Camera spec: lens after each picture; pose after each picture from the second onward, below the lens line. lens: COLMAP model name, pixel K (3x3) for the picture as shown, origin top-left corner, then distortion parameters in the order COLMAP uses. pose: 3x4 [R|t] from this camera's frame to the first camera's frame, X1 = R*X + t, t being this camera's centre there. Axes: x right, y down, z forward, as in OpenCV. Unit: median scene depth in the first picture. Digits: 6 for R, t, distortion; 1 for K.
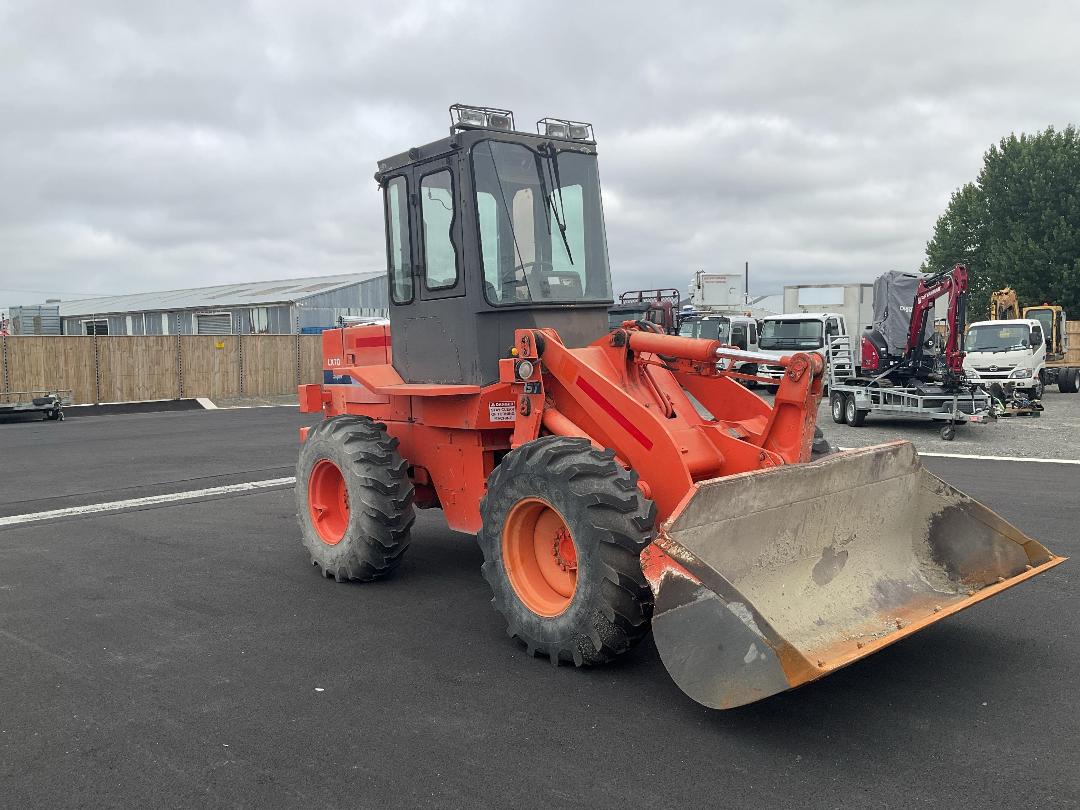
lens RADIAL K [[893.0, 0, 540.0], [0, 893.0, 405.0], [0, 0, 1]] dist [0.080341, -0.128995]
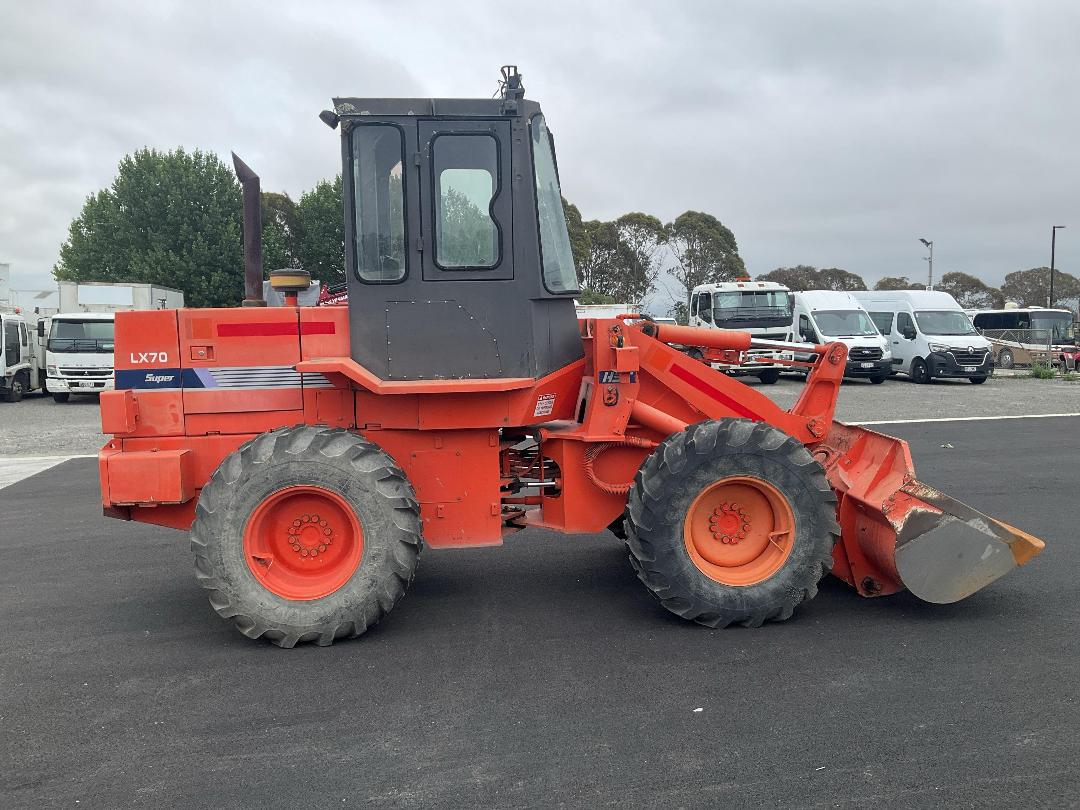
lens RADIAL K [[893.0, 0, 540.0], [0, 893.0, 405.0], [0, 0, 1]] dist [0.080341, -0.128995]
pose [[0.581313, -0.045695, 0.812396, -0.232061], [0.052475, 0.998449, 0.018611, -0.003123], [-0.811986, 0.031812, 0.582809, 0.130241]]
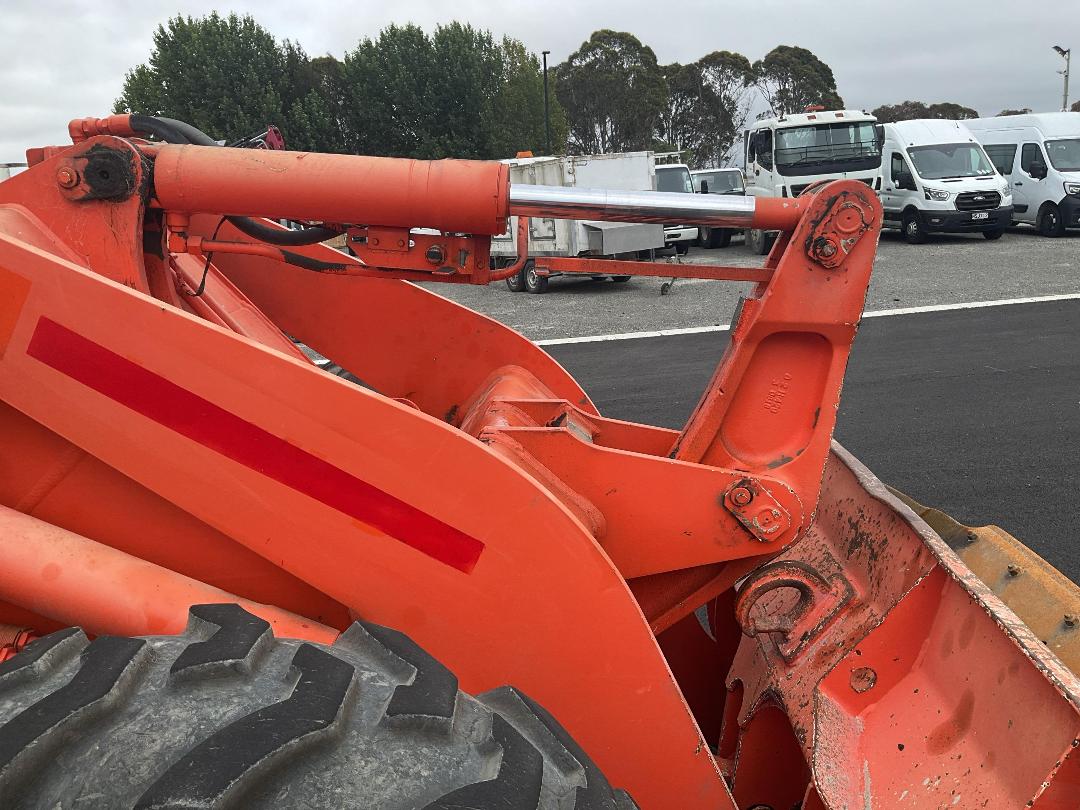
lens RADIAL K [[894.9, 0, 537.8], [0, 894.9, 418.3], [0, 0, 1]] dist [0.016918, -0.046639]
pose [[0.660117, -0.193100, 0.725918, -0.008772], [0.098355, 0.980293, 0.171326, -0.009090], [-0.744696, -0.041697, 0.666101, 0.190456]]
